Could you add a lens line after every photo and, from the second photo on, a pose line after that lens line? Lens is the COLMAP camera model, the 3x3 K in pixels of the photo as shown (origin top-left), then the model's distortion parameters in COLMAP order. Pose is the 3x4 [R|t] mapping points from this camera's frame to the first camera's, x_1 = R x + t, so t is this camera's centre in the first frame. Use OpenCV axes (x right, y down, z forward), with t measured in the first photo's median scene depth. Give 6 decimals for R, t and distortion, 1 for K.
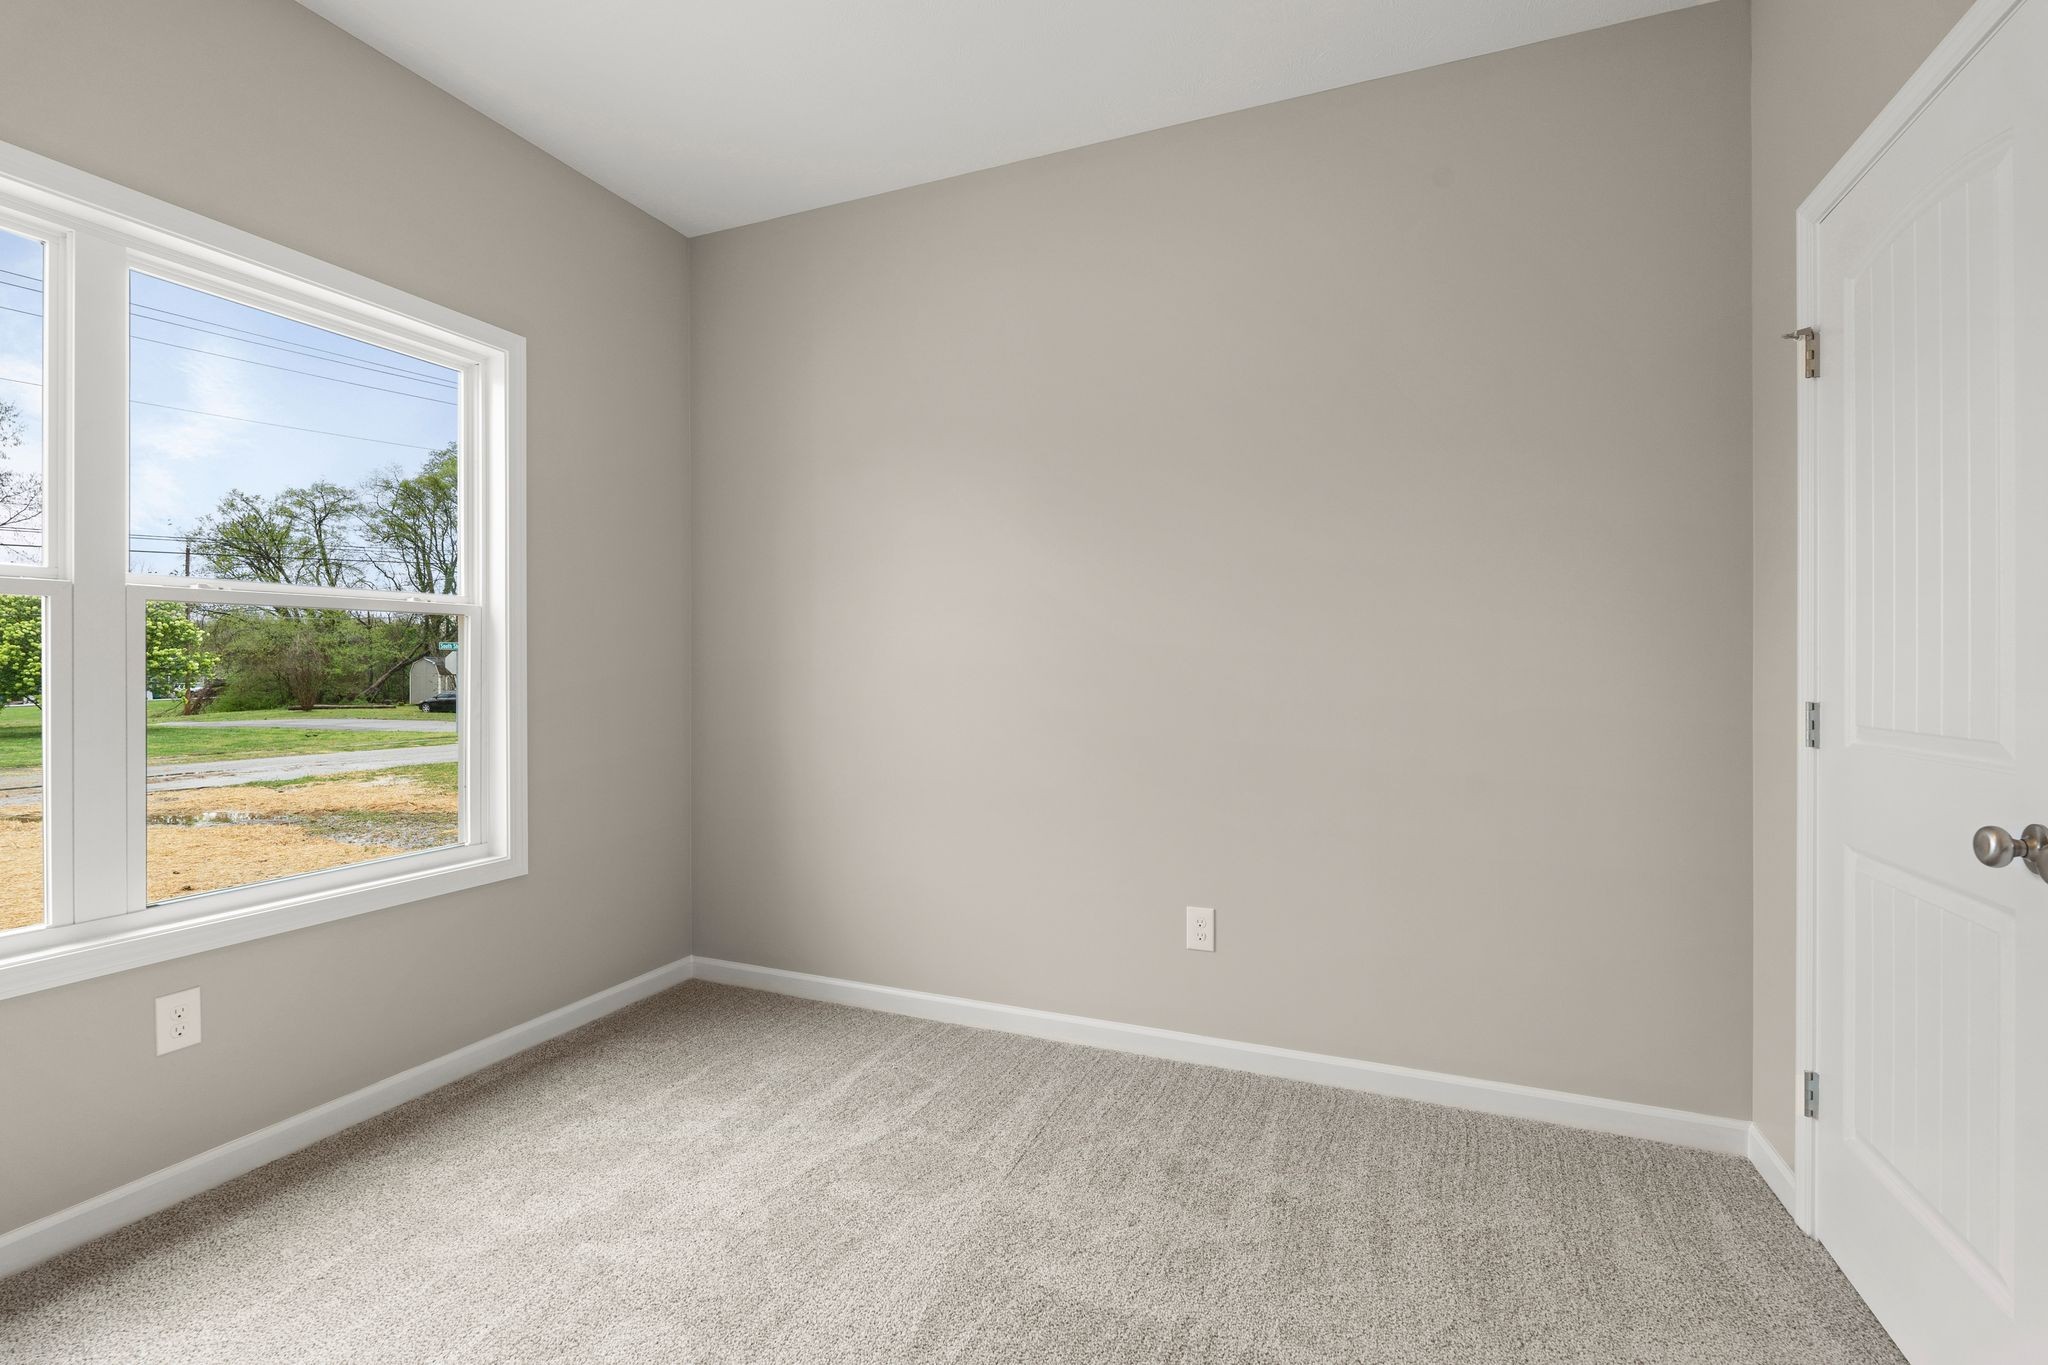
lens RADIAL K [[910.1, 0, 1012.4], [0, 910.1, 674.9], [0, 0, 1]] dist [-0.000828, -0.000222]
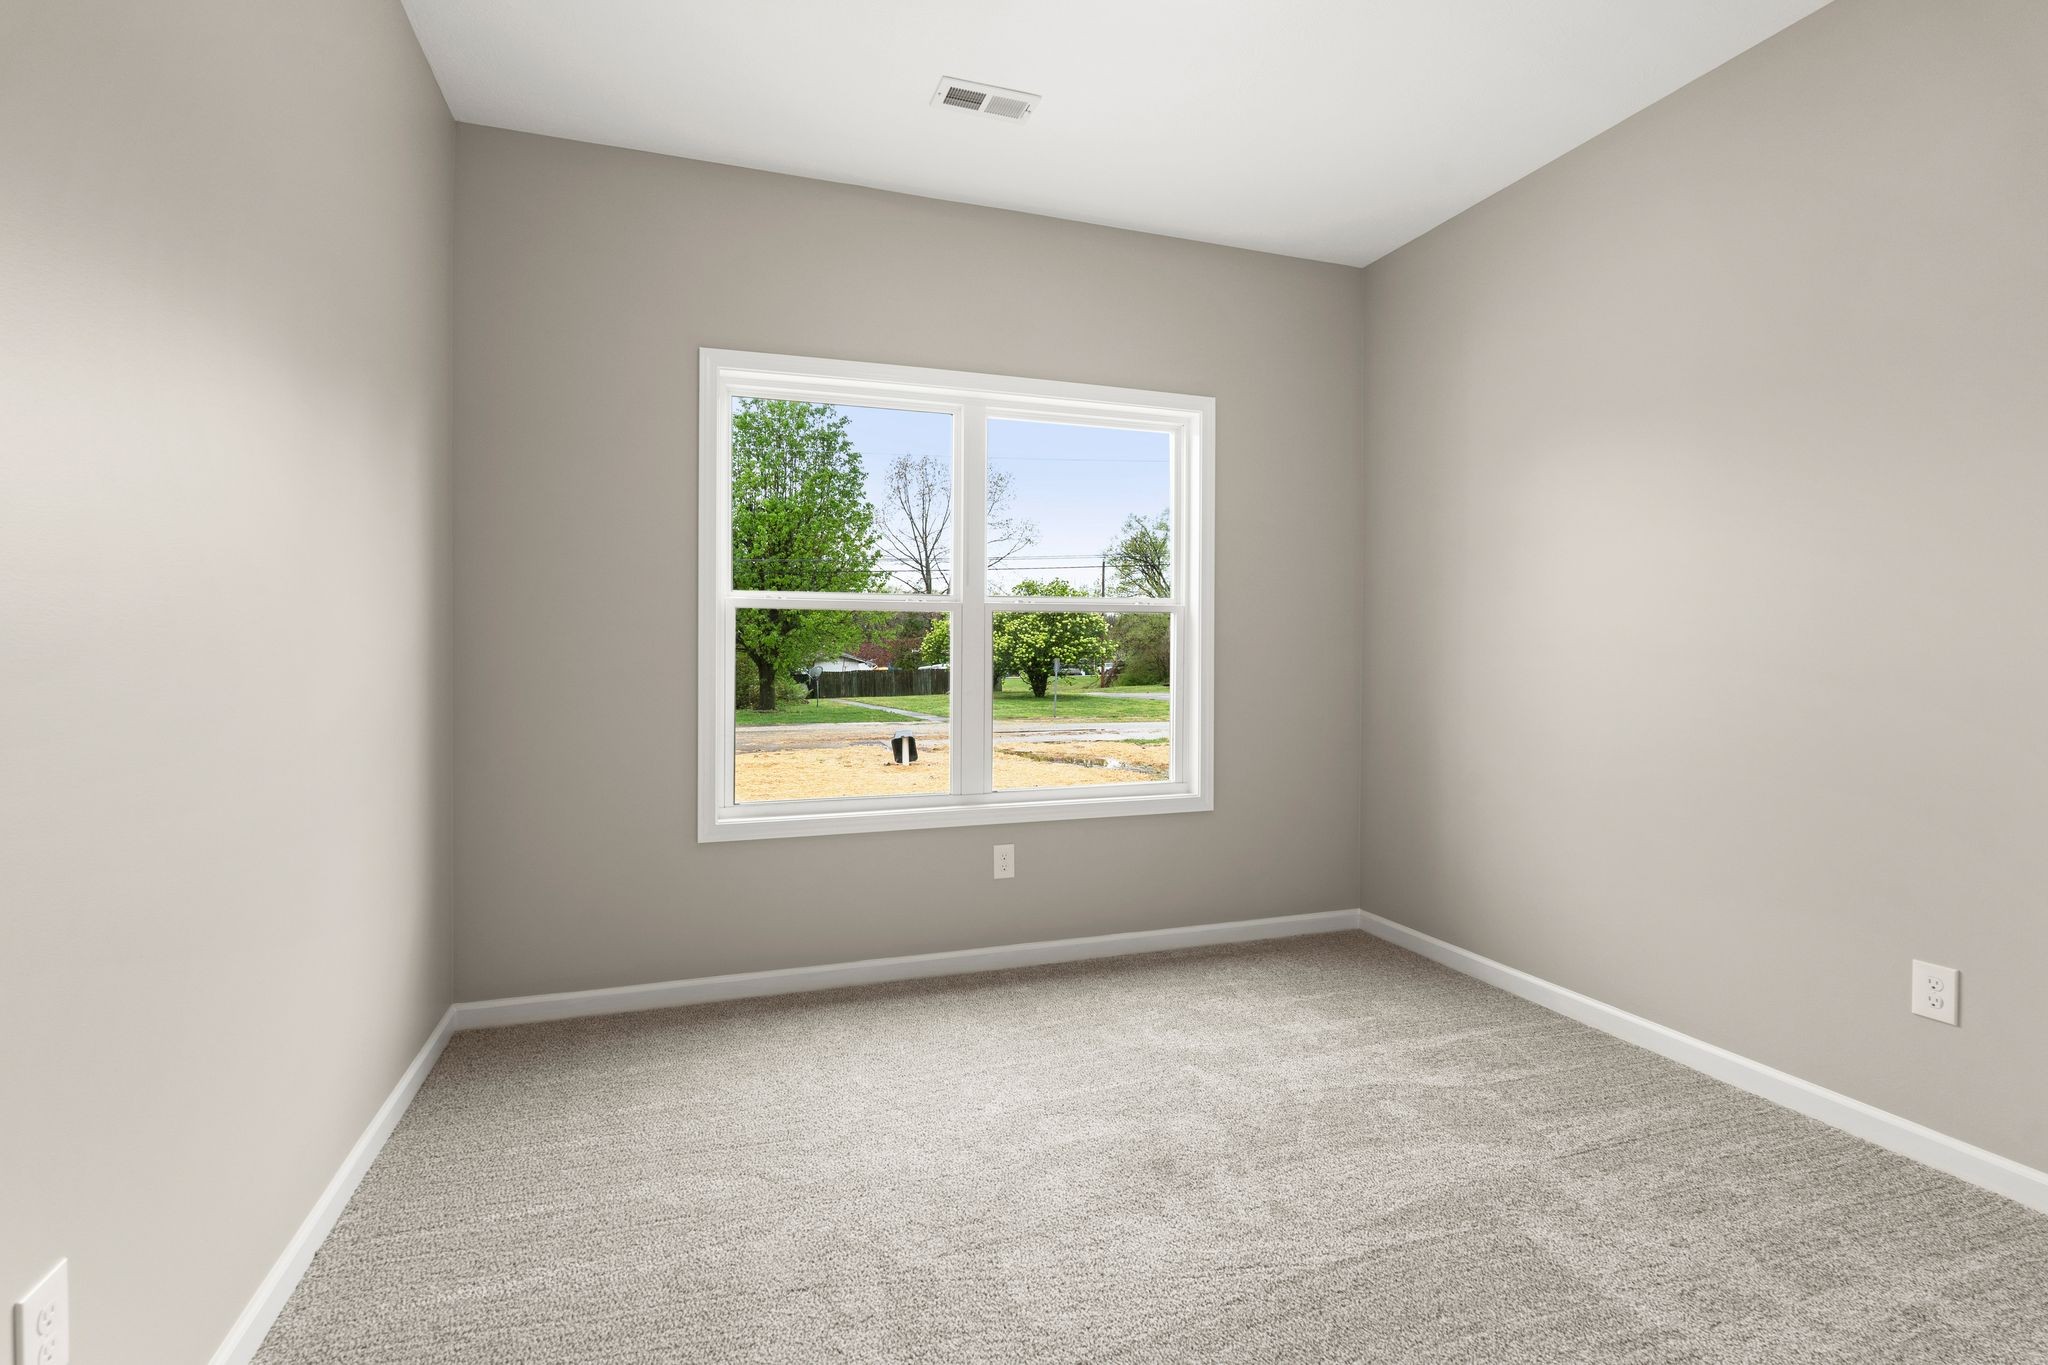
lens RADIAL K [[923.4, 0, 1042.6], [0, 923.4, 665.0], [0, 0, 1]] dist [0.017984, -0.001099]
pose [[0.695588, 0.011984, -0.718341, 0.340135], [-0.008145, 0.999928, 0.008794, 0.001893], [0.718395, -0.000266, 0.695636, -0.131388]]
